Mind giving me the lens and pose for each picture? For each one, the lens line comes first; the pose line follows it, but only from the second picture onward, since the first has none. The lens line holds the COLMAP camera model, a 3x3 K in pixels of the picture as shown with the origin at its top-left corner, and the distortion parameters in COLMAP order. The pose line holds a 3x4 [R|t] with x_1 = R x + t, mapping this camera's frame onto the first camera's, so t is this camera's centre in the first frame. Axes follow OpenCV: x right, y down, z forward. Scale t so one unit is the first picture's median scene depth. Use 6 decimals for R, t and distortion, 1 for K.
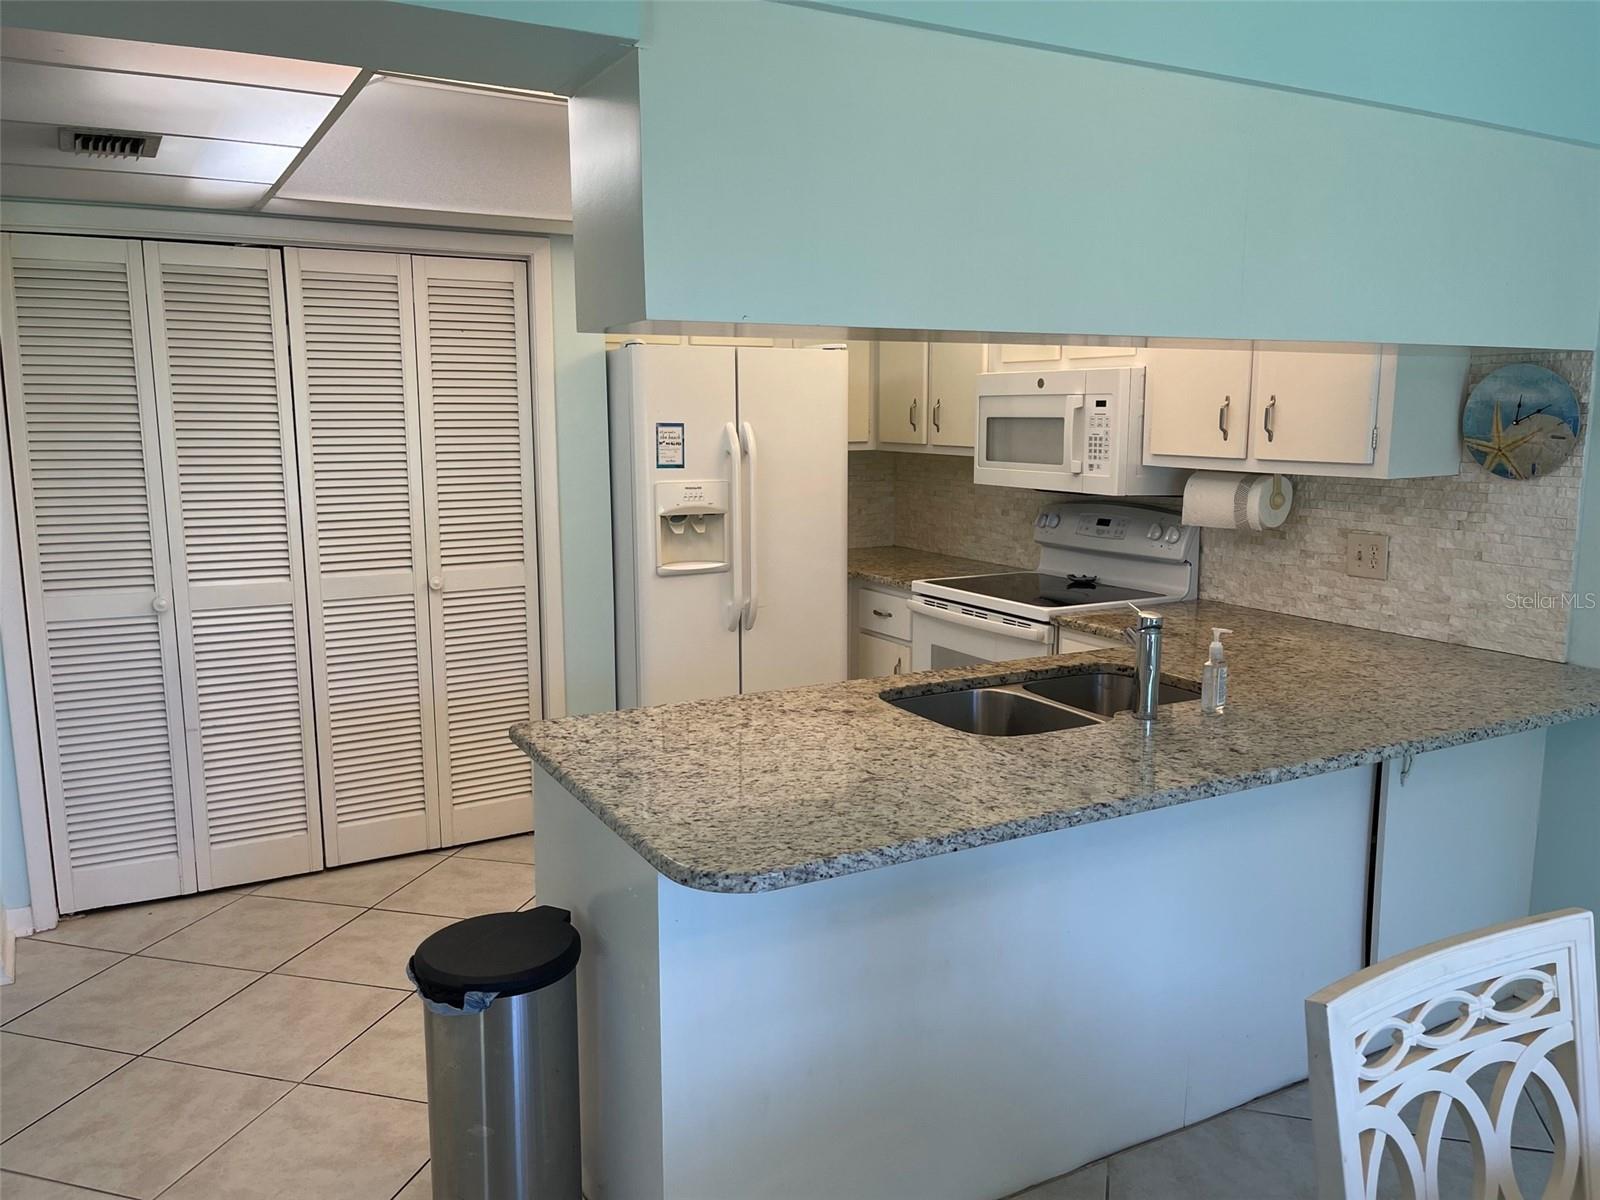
lens RADIAL K [[1209.6, 0, 805.6], [0, 1209.6, 614.5], [0, 0, 1]] dist [0.042948, -0.061217]
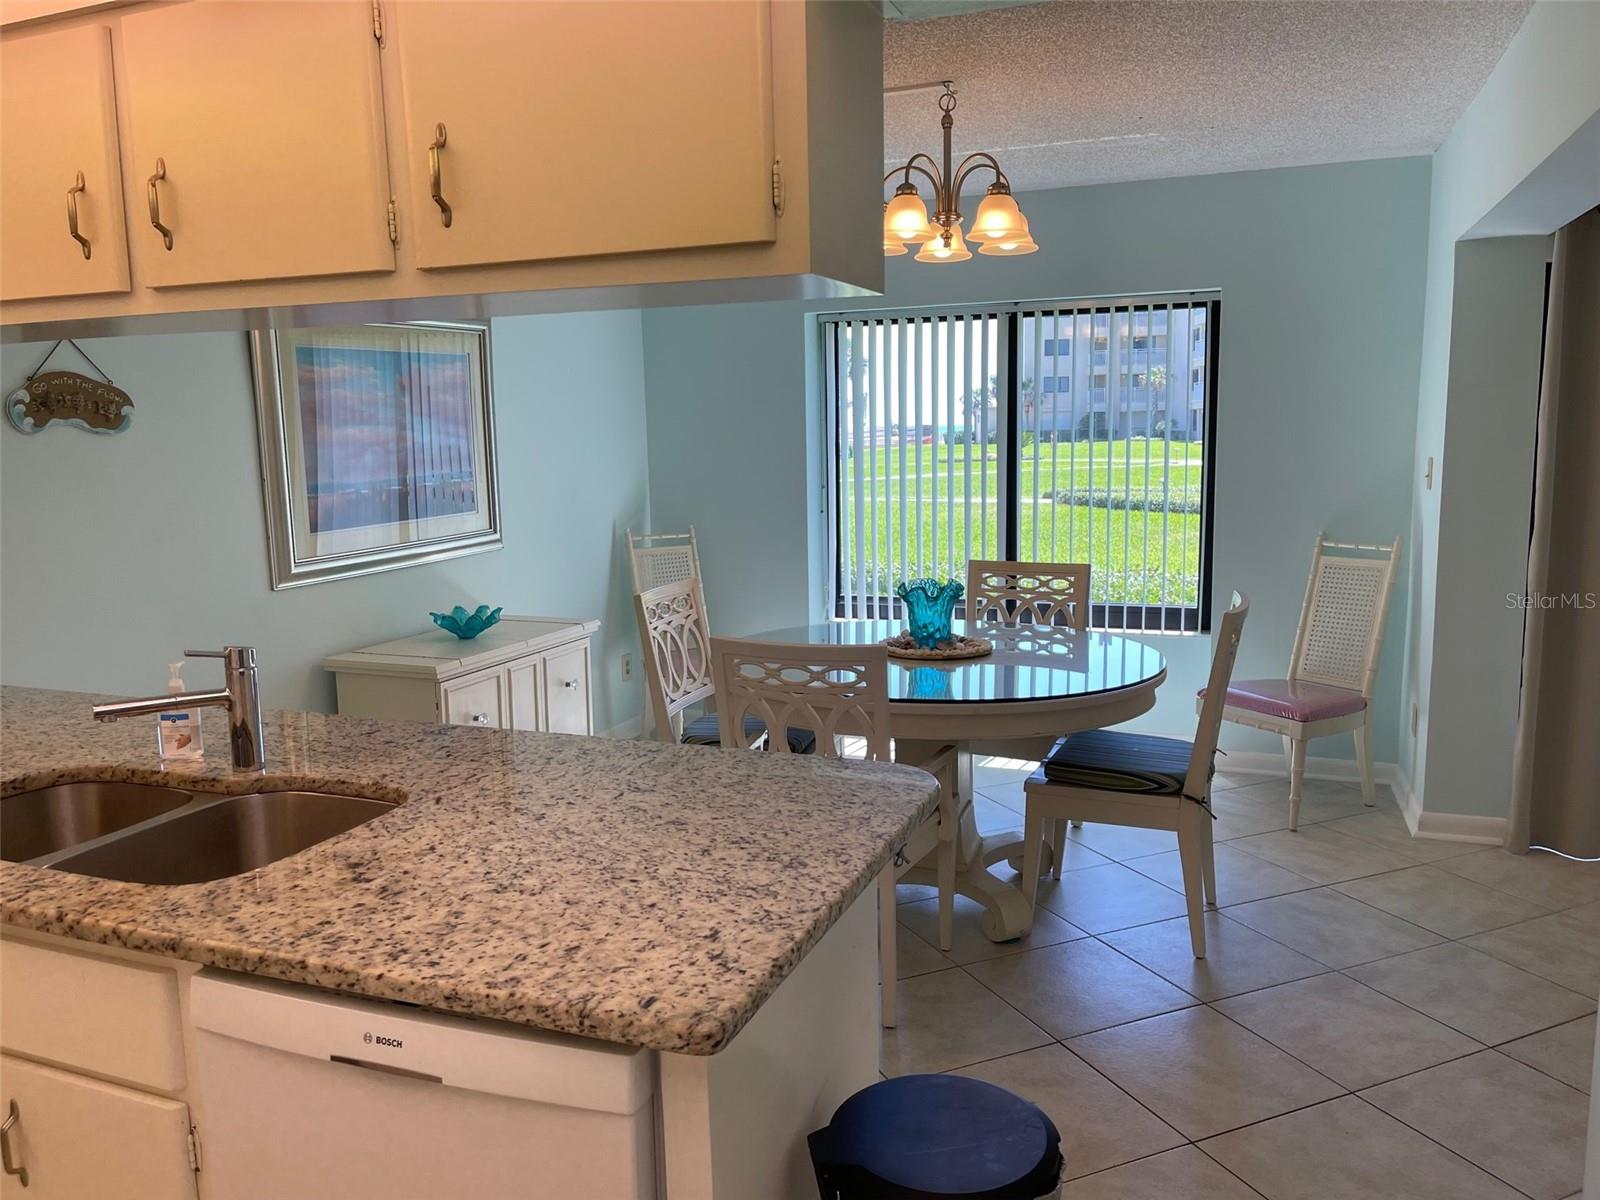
lens RADIAL K [[1209.6, 0, 801.2], [0, 1209.6, 603.6], [0, 0, 1]] dist [0.042948, -0.061217]
pose [[-0.644744, -0.097962, 0.758095, -0.492455], [0.148899, 0.956661, 0.250256, -0.148212], [-0.749756, 0.274231, -0.602215, 0.978002]]
